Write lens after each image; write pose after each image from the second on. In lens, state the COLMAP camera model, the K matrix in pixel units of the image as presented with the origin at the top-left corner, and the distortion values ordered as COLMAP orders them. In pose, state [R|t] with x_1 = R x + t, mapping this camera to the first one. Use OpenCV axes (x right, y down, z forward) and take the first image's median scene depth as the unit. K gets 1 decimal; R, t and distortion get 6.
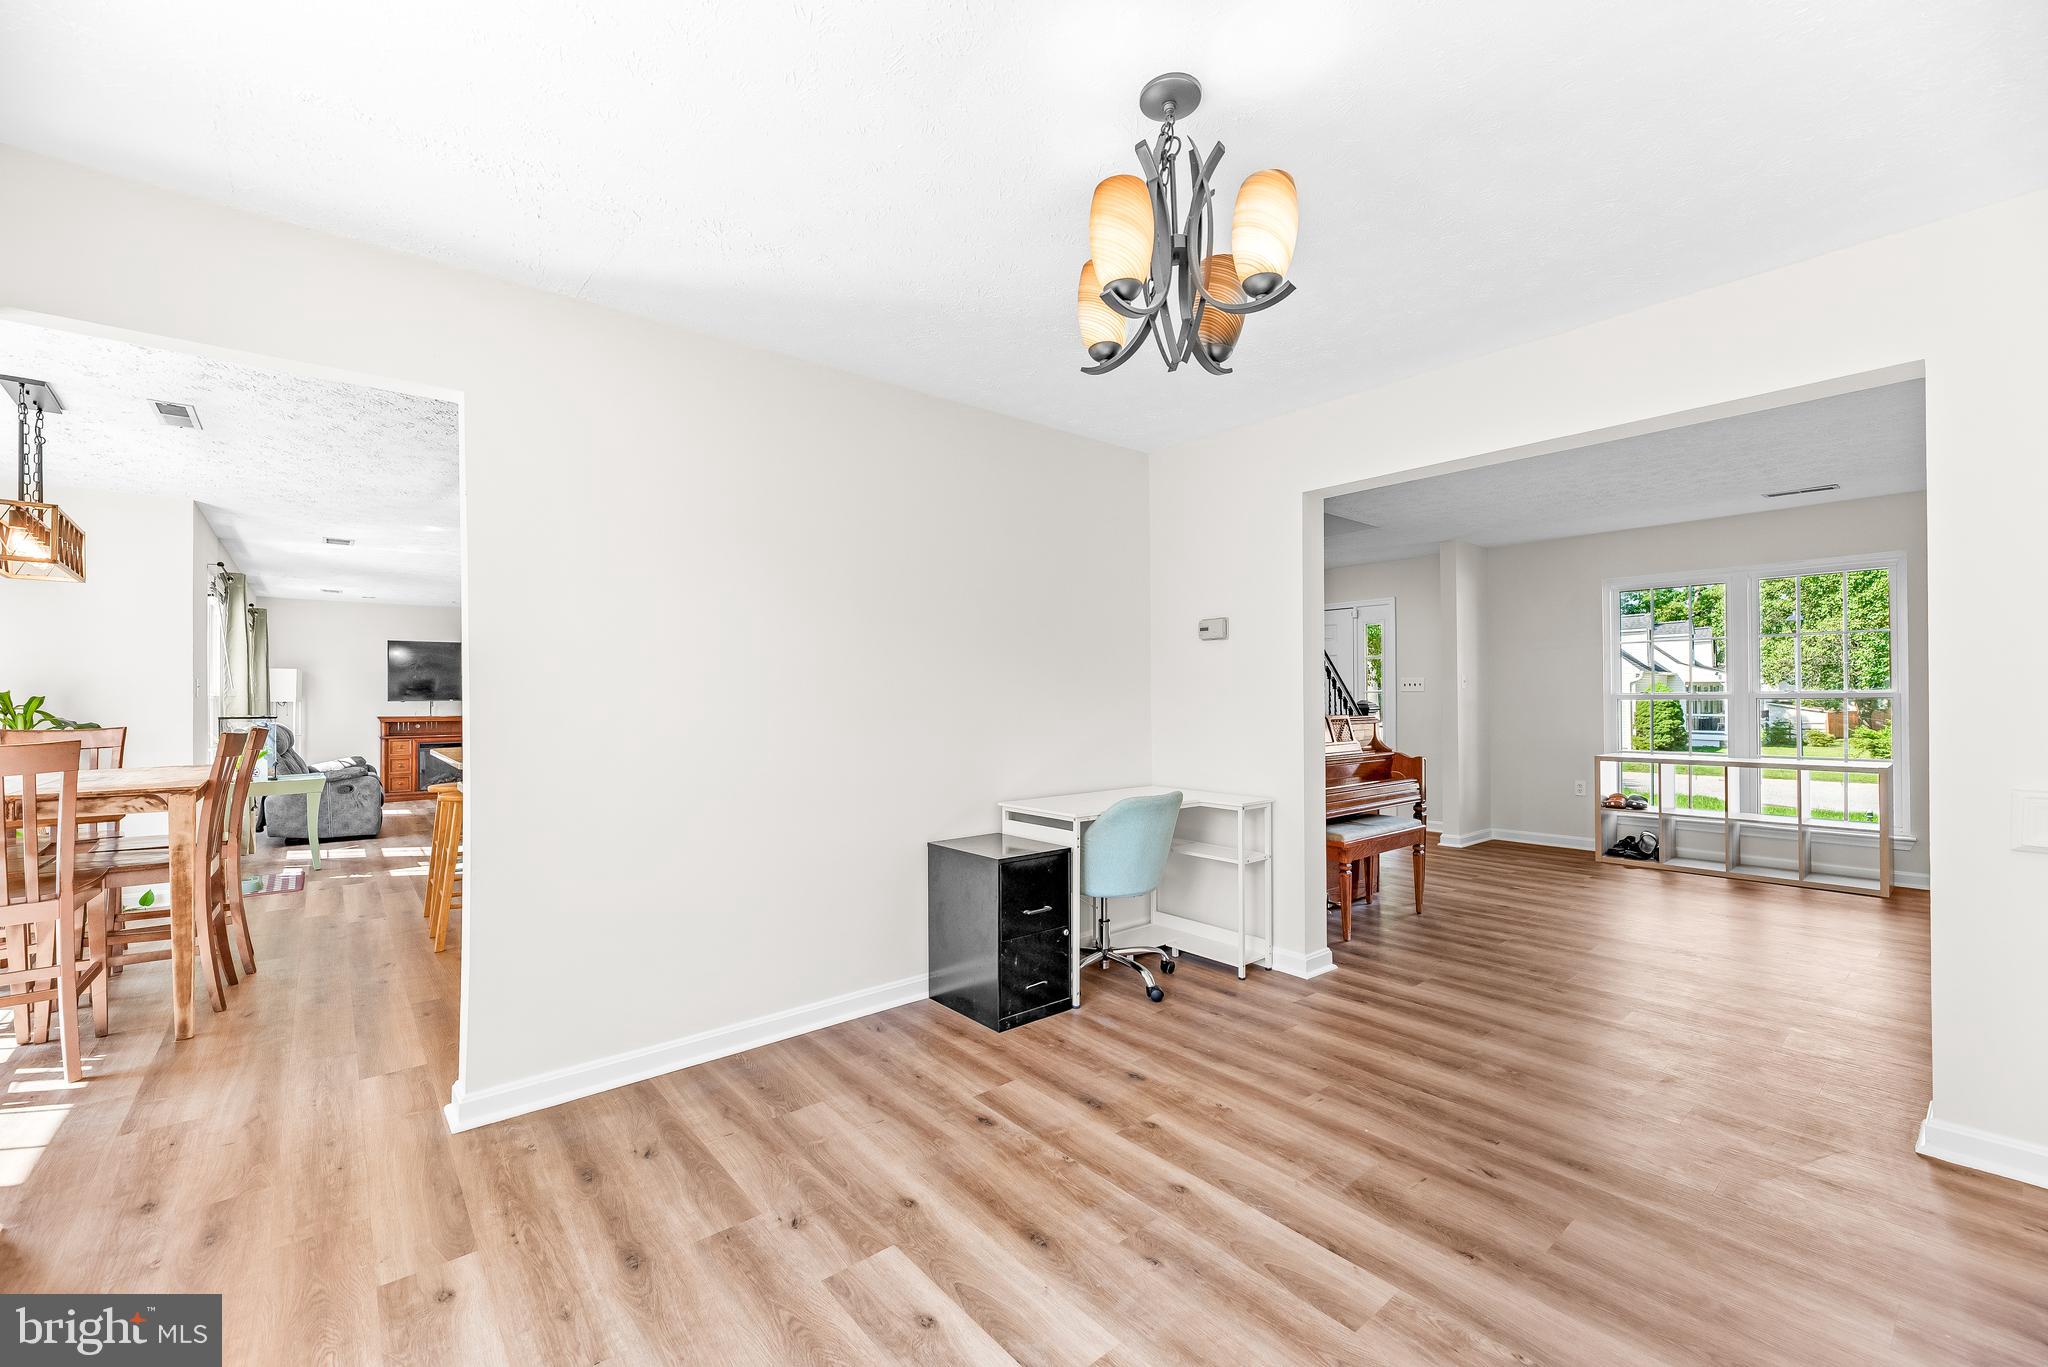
lens RADIAL K [[825.7, 0, 1009.8], [0, 825.7, 691.3], [0, 0, 1]] dist [-0.002475, 0.000162]
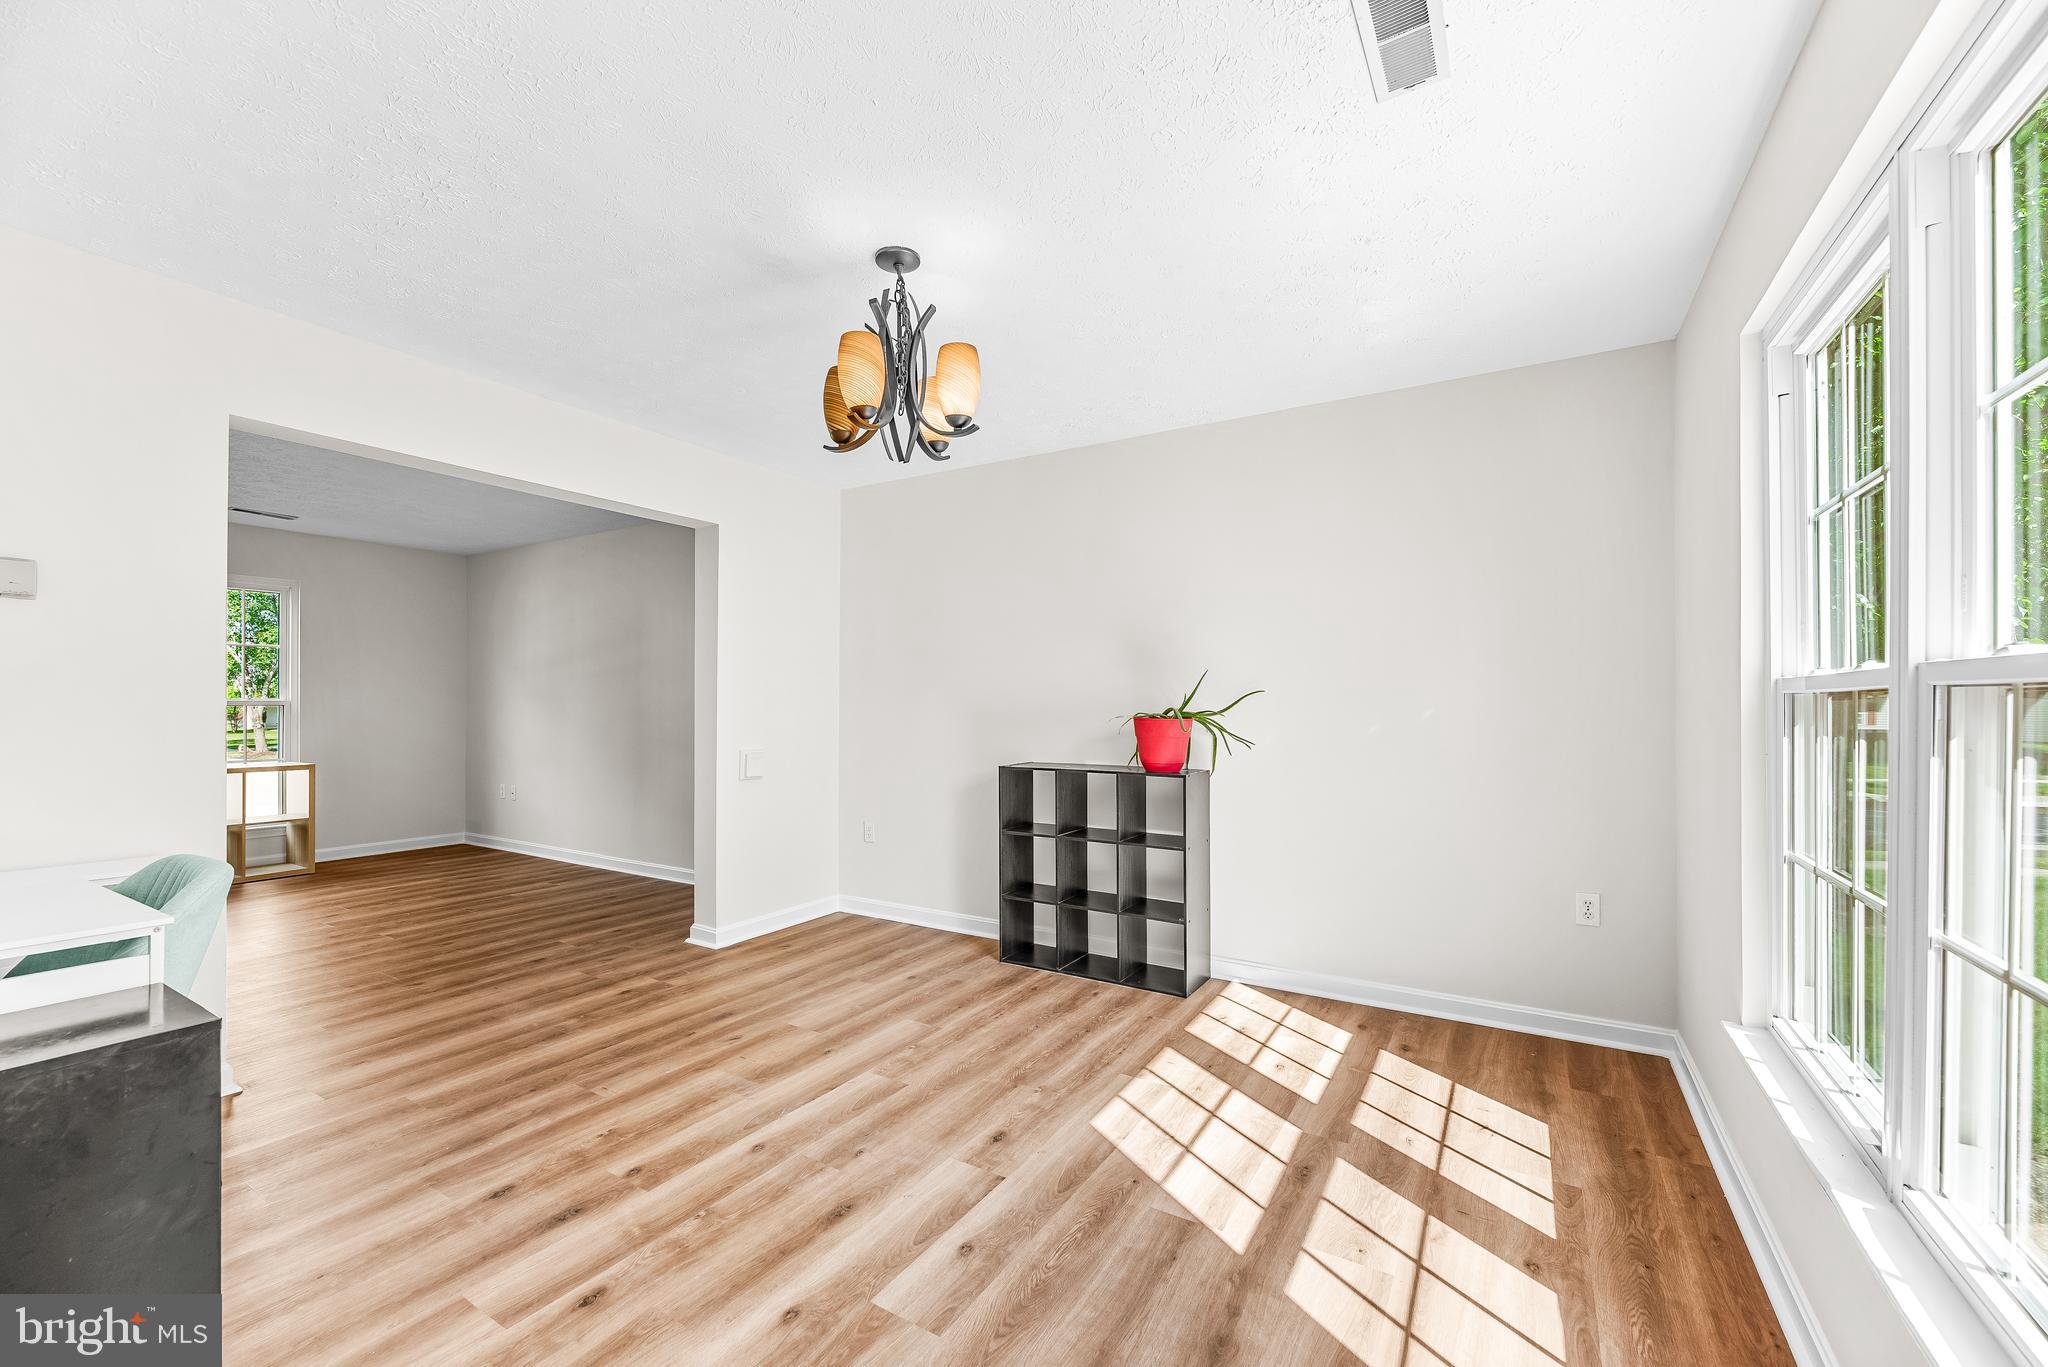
lens RADIAL K [[830.6, 0, 1012.7], [0, 830.6, 708.6], [0, 0, 1]] dist [-0.003603, -0.000390]
pose [[-0.317934, -0.001158, 0.948112, -0.446181], [-0.008300, 0.999964, -0.001562, 0.006588], [-0.948076, -0.008366, -0.317933, 0.483521]]
